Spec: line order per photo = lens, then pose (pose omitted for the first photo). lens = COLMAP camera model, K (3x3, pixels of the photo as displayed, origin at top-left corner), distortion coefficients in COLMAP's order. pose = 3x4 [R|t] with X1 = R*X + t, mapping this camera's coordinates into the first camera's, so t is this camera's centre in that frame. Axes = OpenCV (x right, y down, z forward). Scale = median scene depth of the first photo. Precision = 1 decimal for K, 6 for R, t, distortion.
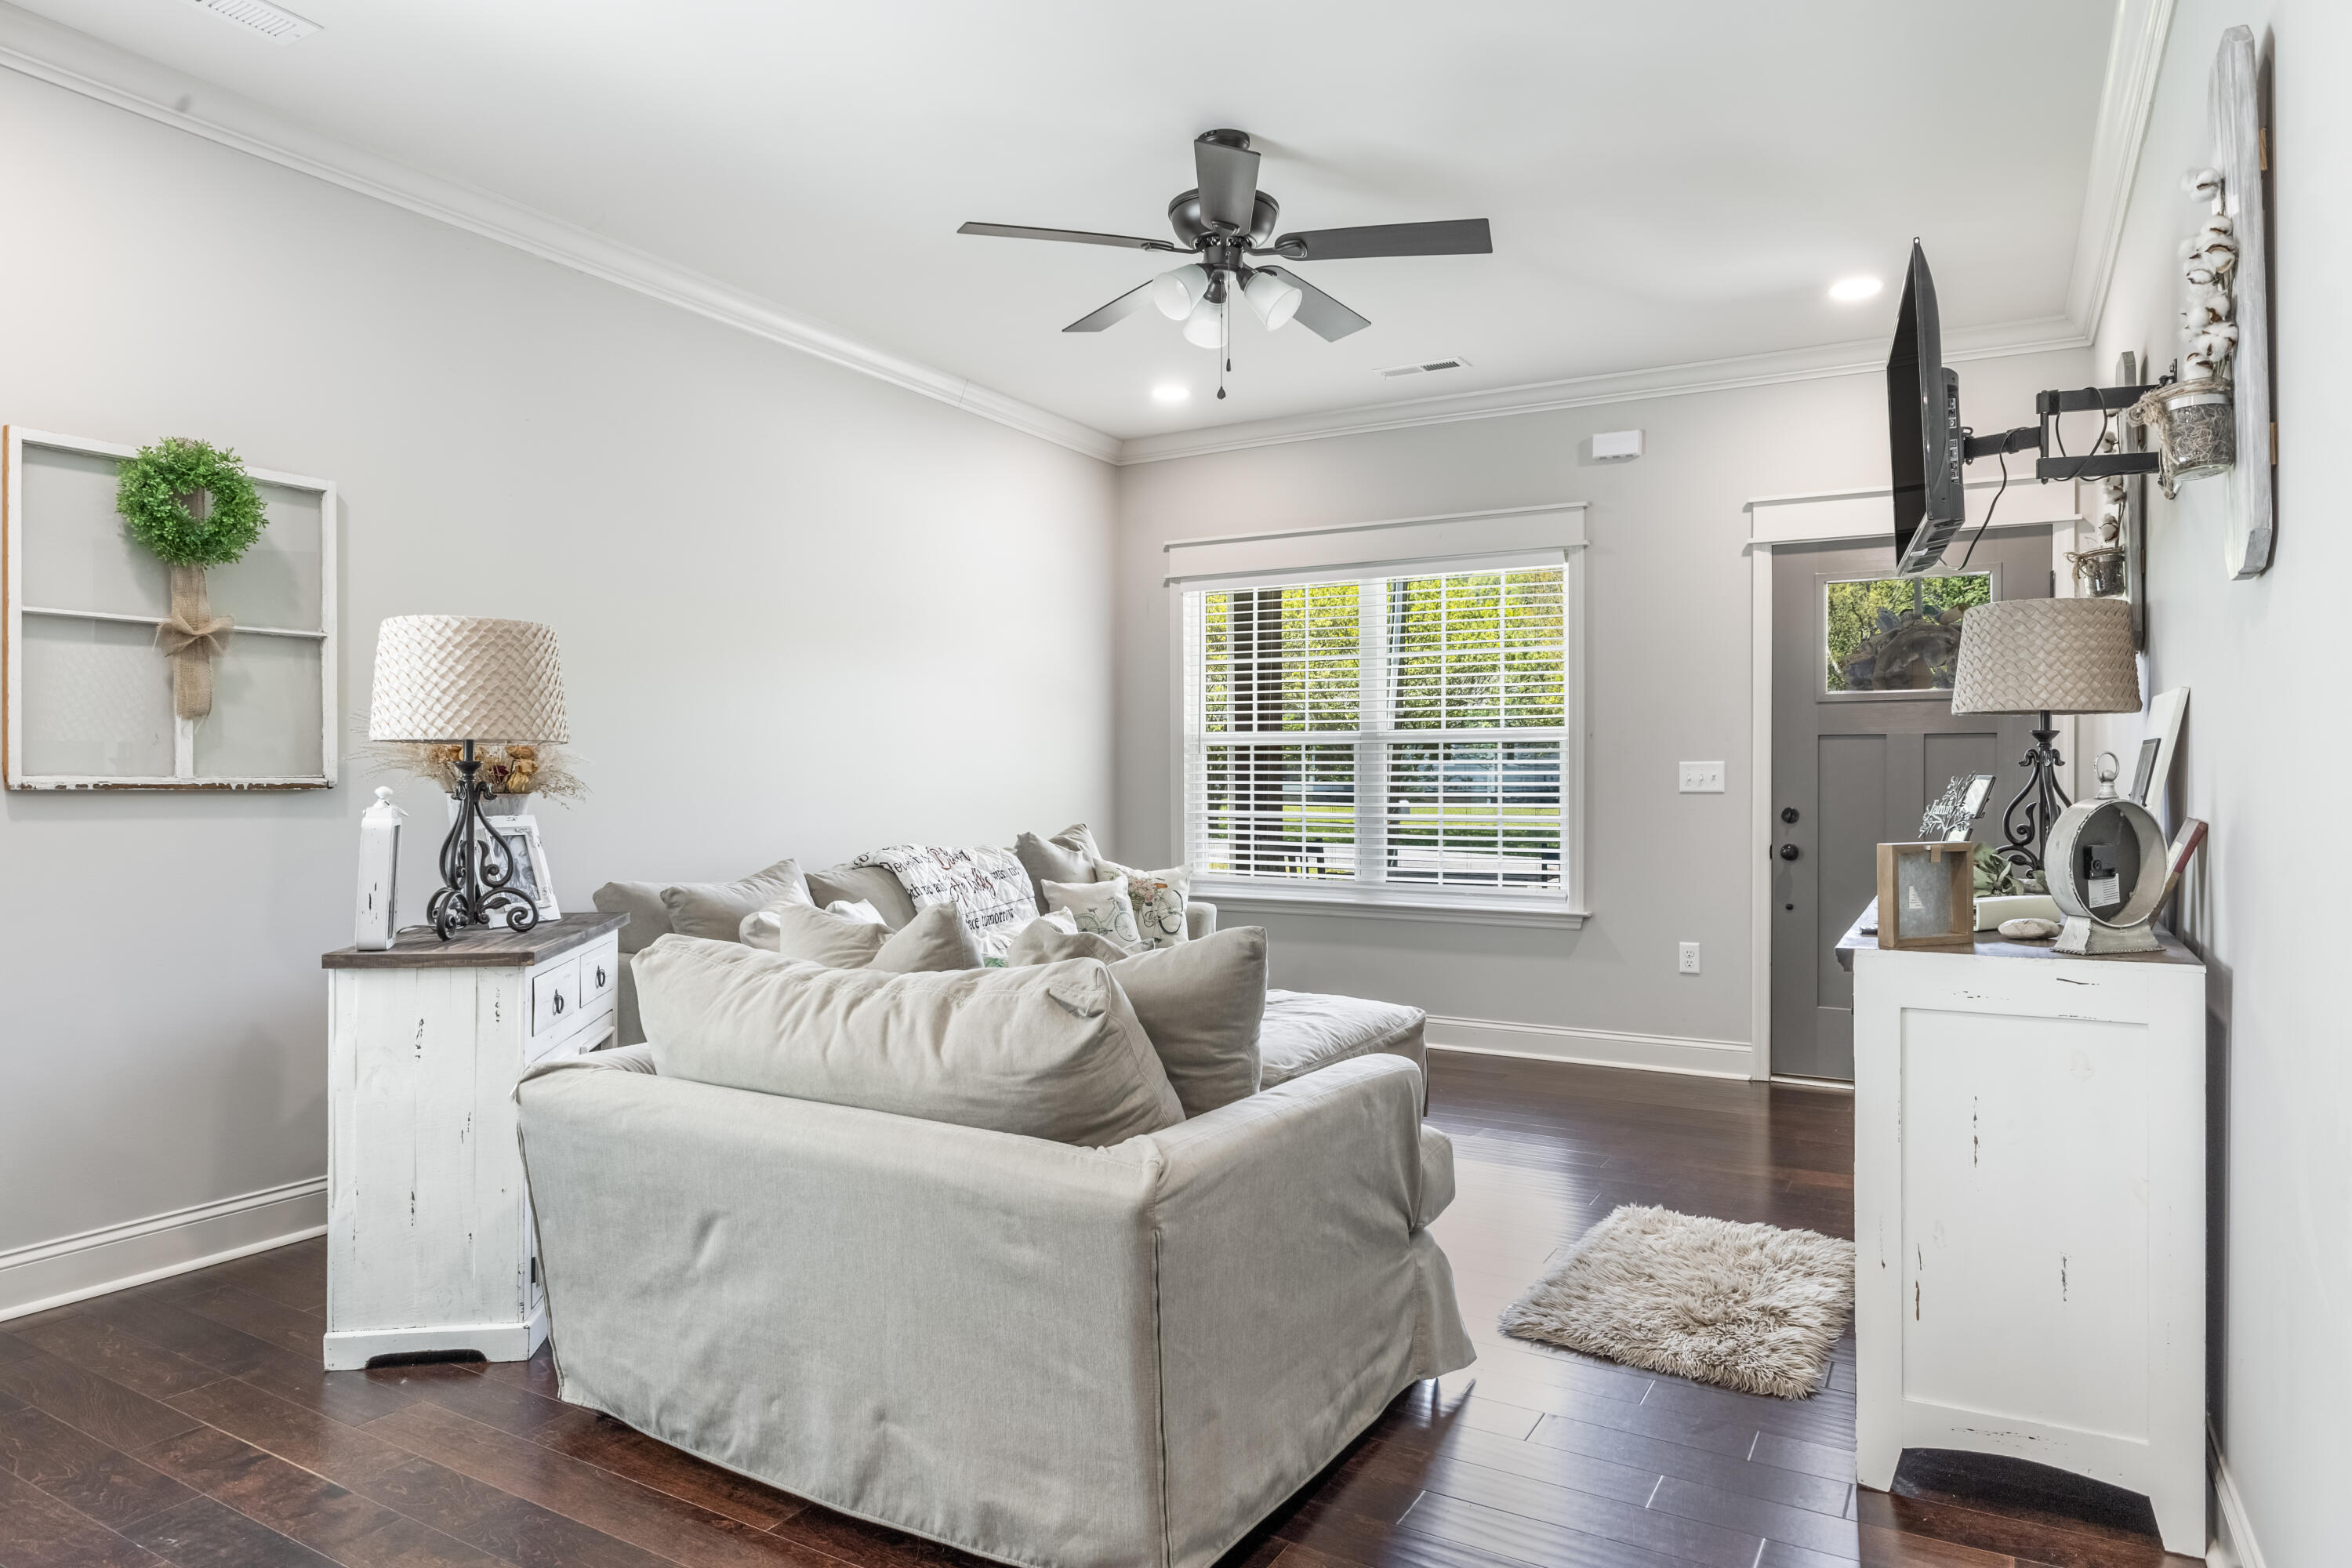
lens RADIAL K [[1413.3, 0, 1176.0], [0, 1413.3, 784.0], [0, 0, 1]] dist [-0.002730, -0.012415]
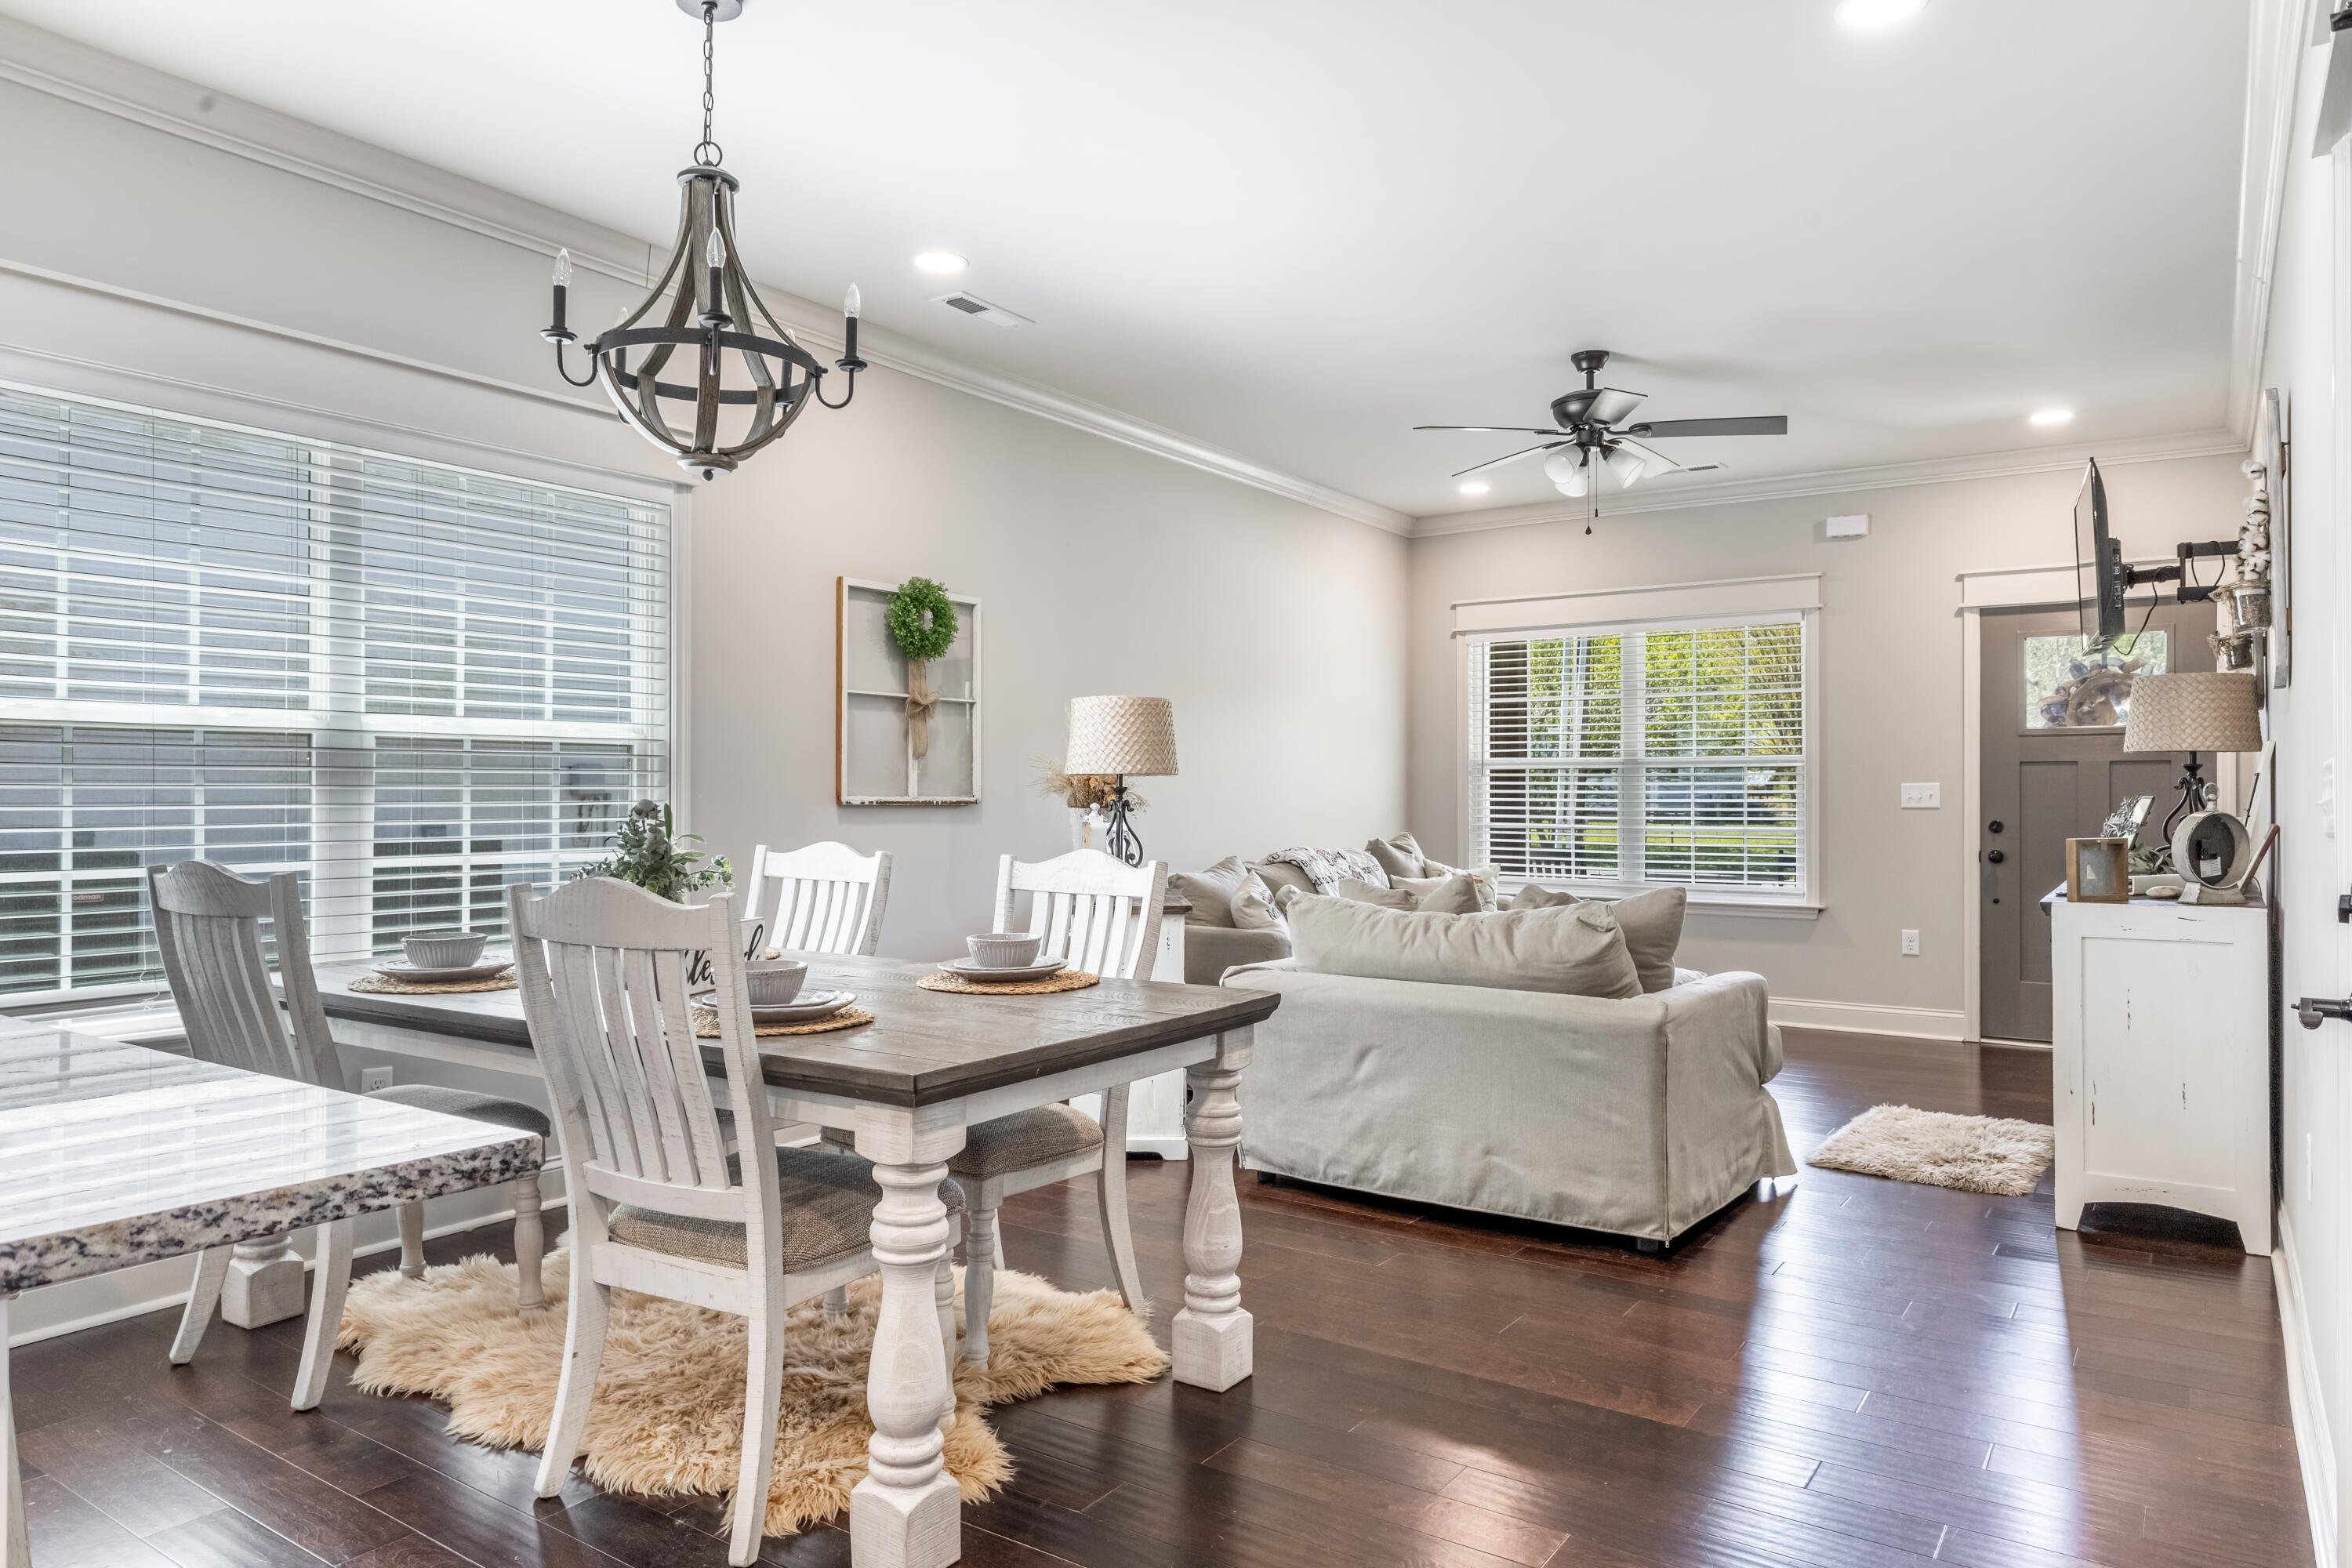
lens RADIAL K [[1476.3, 0, 1176.0], [0, 1476.3, 787.8], [0, 0, 1]] dist [0.020826, -0.026887]
pose [[0.996421, -0.000001, -0.084529, -0.324132], [-0.000688, 0.999967, -0.008126, -0.001863], [0.084526, 0.008155, 0.996388, -0.671169]]
